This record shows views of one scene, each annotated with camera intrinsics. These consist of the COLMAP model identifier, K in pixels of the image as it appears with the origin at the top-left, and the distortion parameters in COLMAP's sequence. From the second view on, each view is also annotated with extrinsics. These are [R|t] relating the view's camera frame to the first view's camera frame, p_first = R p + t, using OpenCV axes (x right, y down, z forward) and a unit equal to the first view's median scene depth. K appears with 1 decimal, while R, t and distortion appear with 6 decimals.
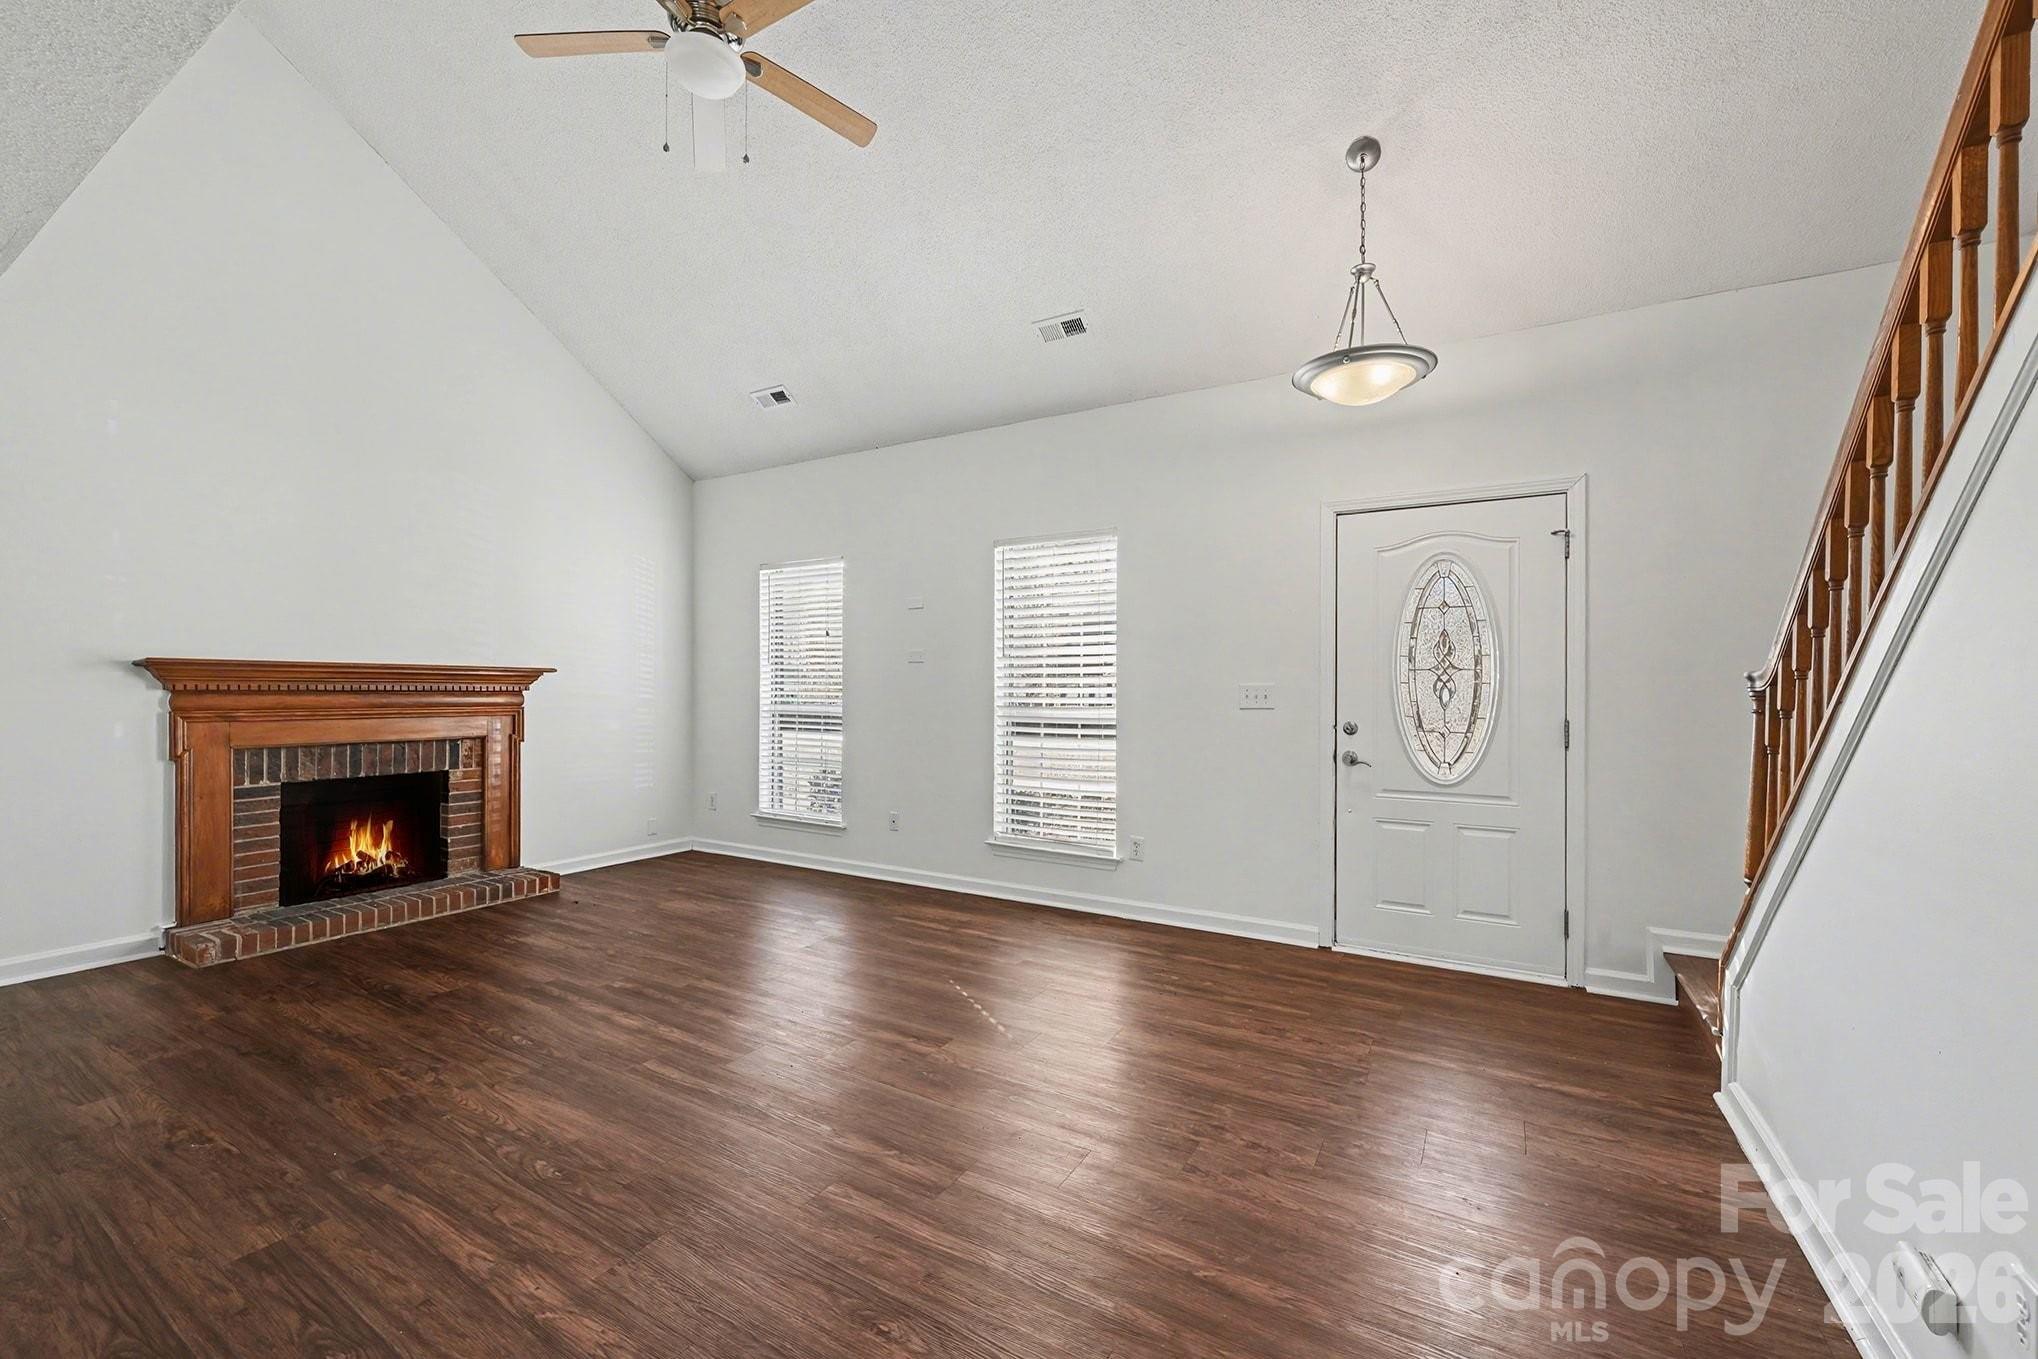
lens RADIAL K [[816.3, 0, 1019.7], [0, 816.3, 696.0], [0, 0, 1]] dist [-0.000461, 0.000255]
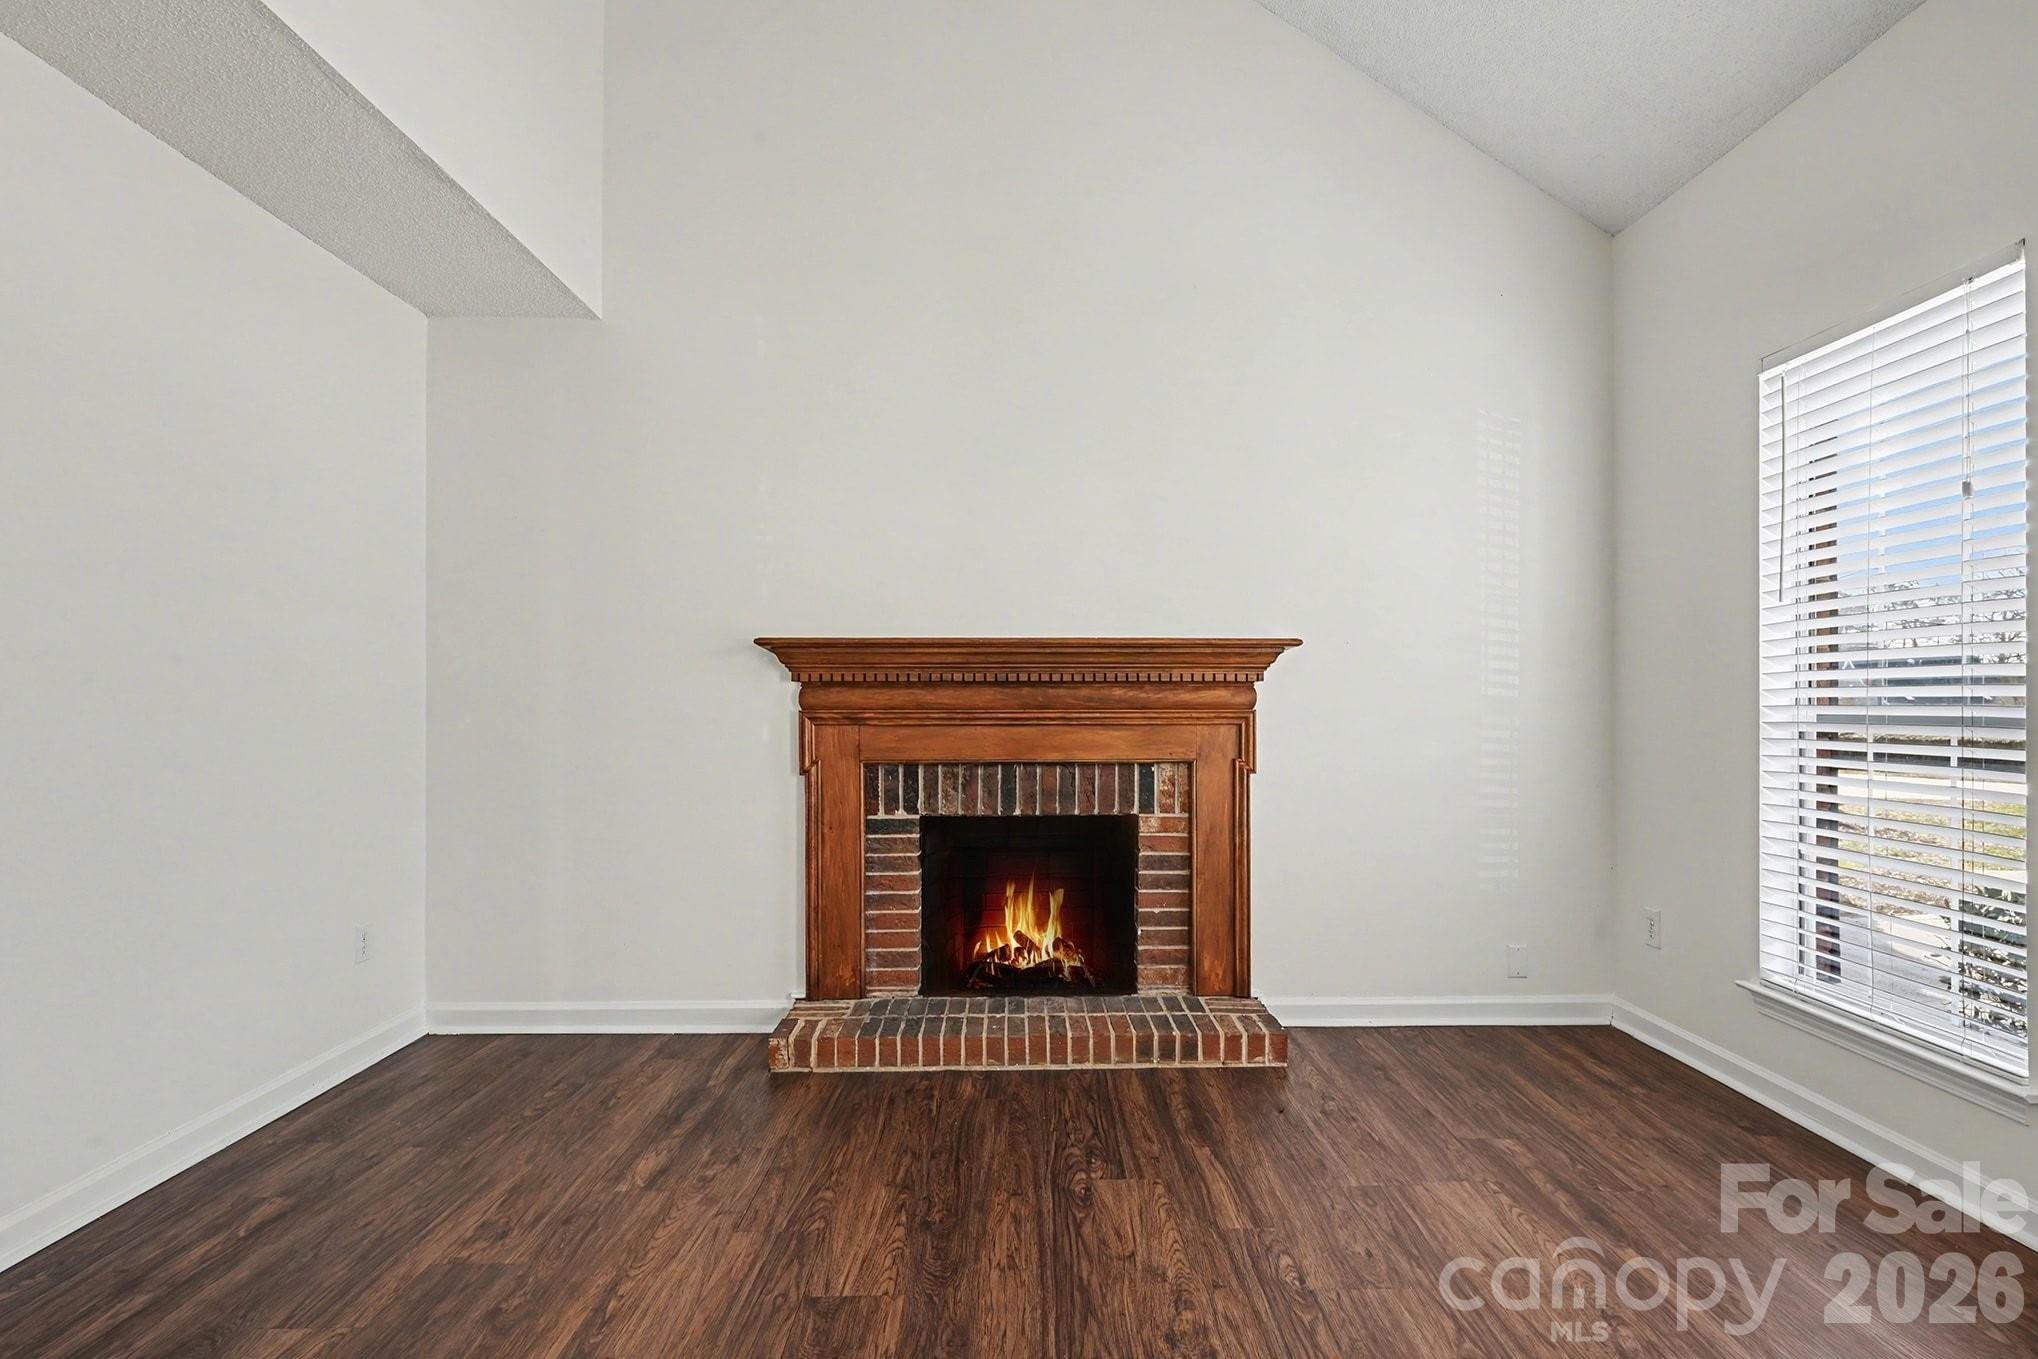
lens RADIAL K [[1043.2, 0, 1011.4], [0, 1043.2, 697.6], [0, 0, 1]] dist [-0.014245, 0.000239]
pose [[0.512521, -0.012724, -0.858580, -0.100514], [-0.000957, 0.999881, -0.015390, 0.019078], [0.858674, 0.008710, 0.512448, 0.593001]]
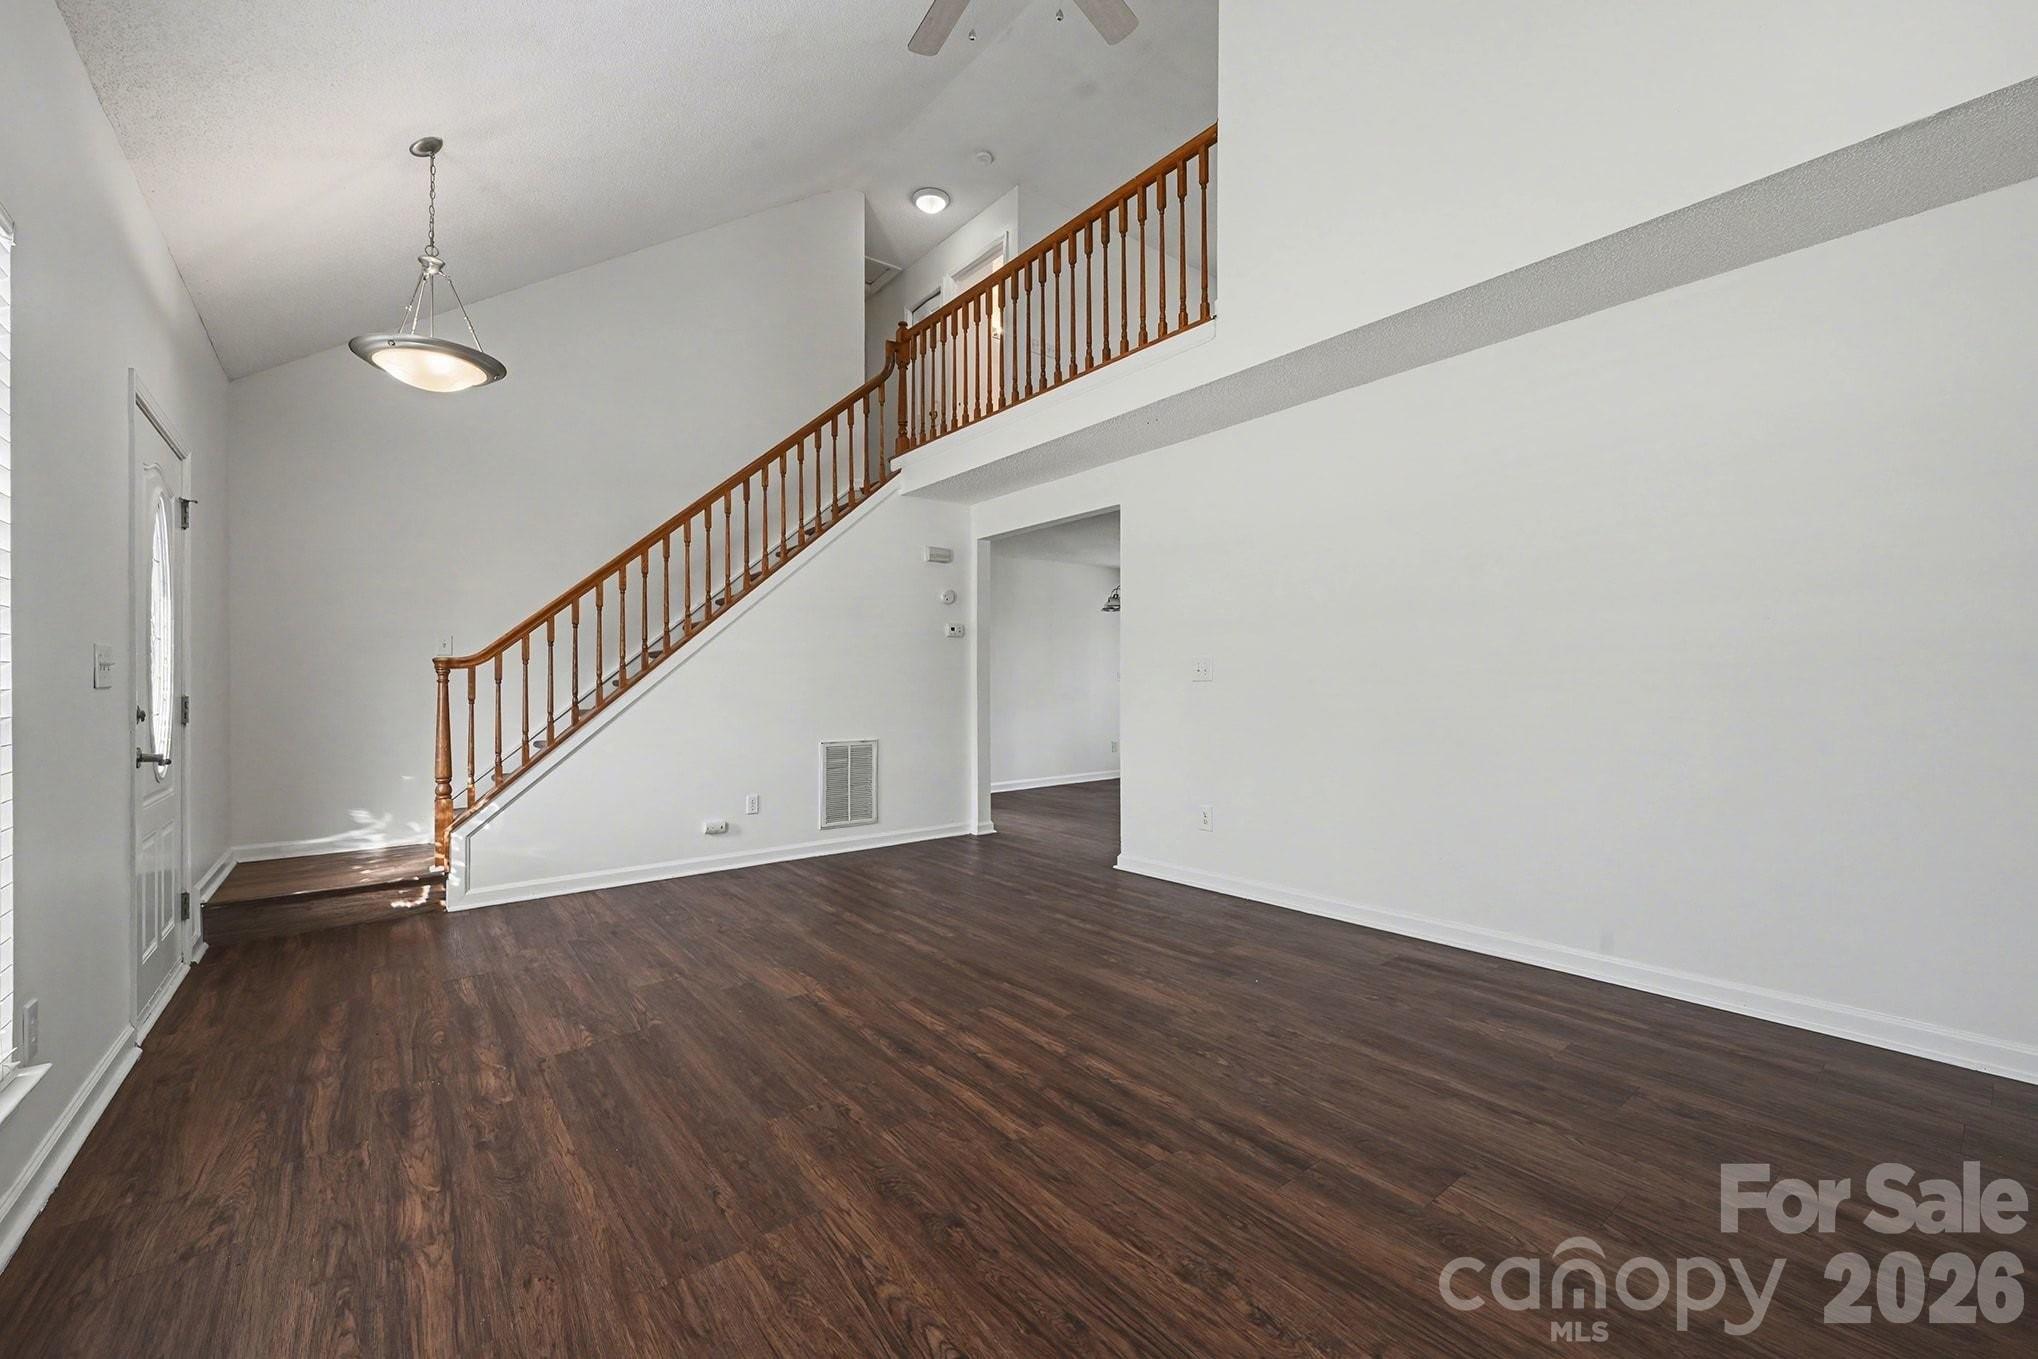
lens RADIAL K [[825.6, 0, 1017.8], [0, 825.6, 686.7], [0, 0, 1]] dist [0.007843, 0.000045]
pose [[-0.932533, 0.004655, 0.361056, -0.484807], [0.007877, 0.999941, 0.007453, 0.015984], [-0.361000, 0.009794, -0.932515, 1.242034]]
